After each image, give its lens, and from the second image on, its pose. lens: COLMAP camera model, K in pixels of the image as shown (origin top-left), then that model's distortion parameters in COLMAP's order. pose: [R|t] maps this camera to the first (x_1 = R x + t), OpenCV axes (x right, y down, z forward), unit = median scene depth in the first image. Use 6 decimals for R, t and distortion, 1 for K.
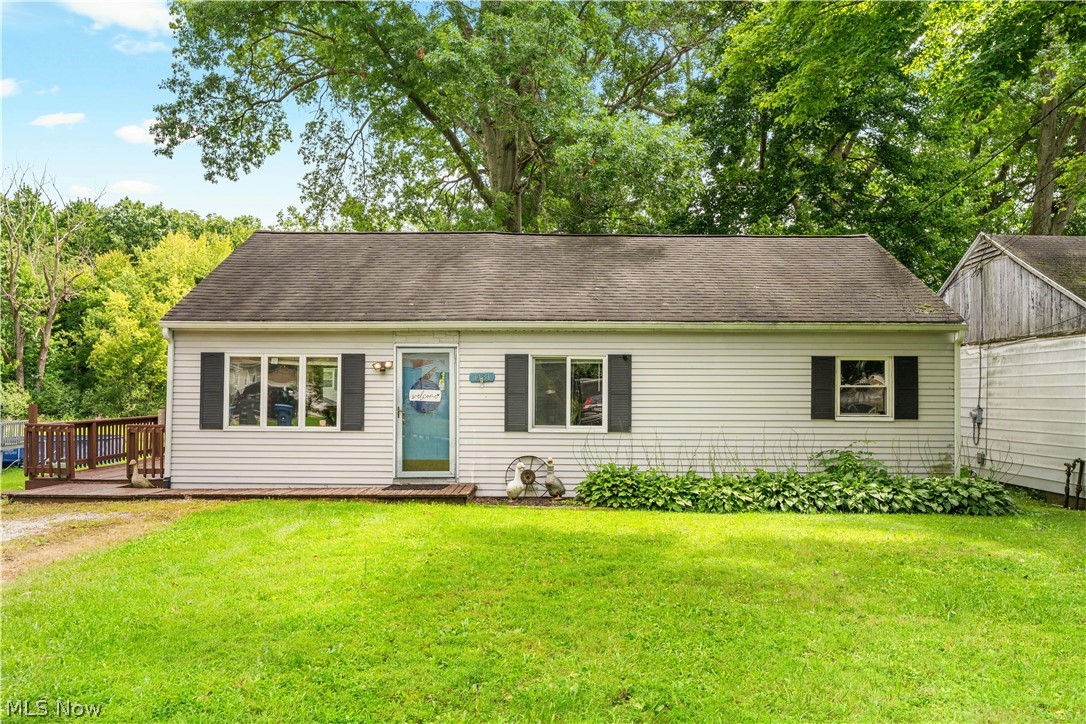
lens RADIAL K [[838.0, 0, 543.4], [0, 838.0, 364.6], [0, 0, 1]] dist [-0.003015, -0.008720]
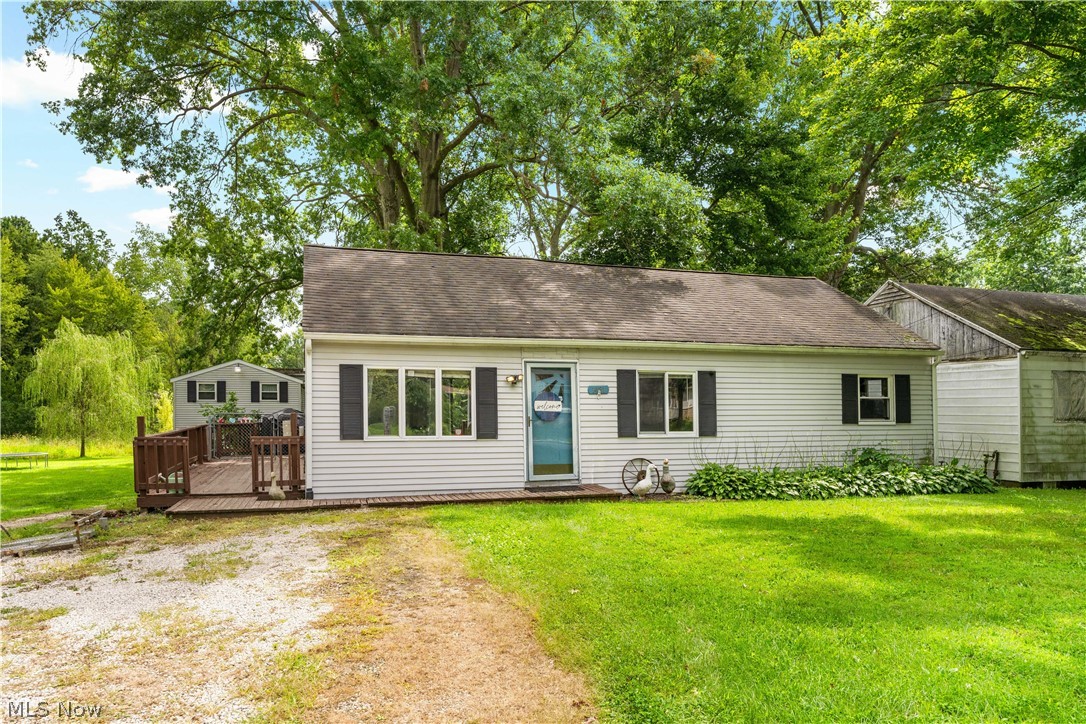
lens RADIAL K [[757.0, 0, 544.4], [0, 757.0, 395.1], [0, 0, 1]] dist [-0.007422, 0.002381]
pose [[0.952256, 0.001366, 0.305296, -0.453804], [-0.008129, 0.999749, 0.020881, 0.001679], [-0.305191, -0.022366, 0.952028, 0.052785]]
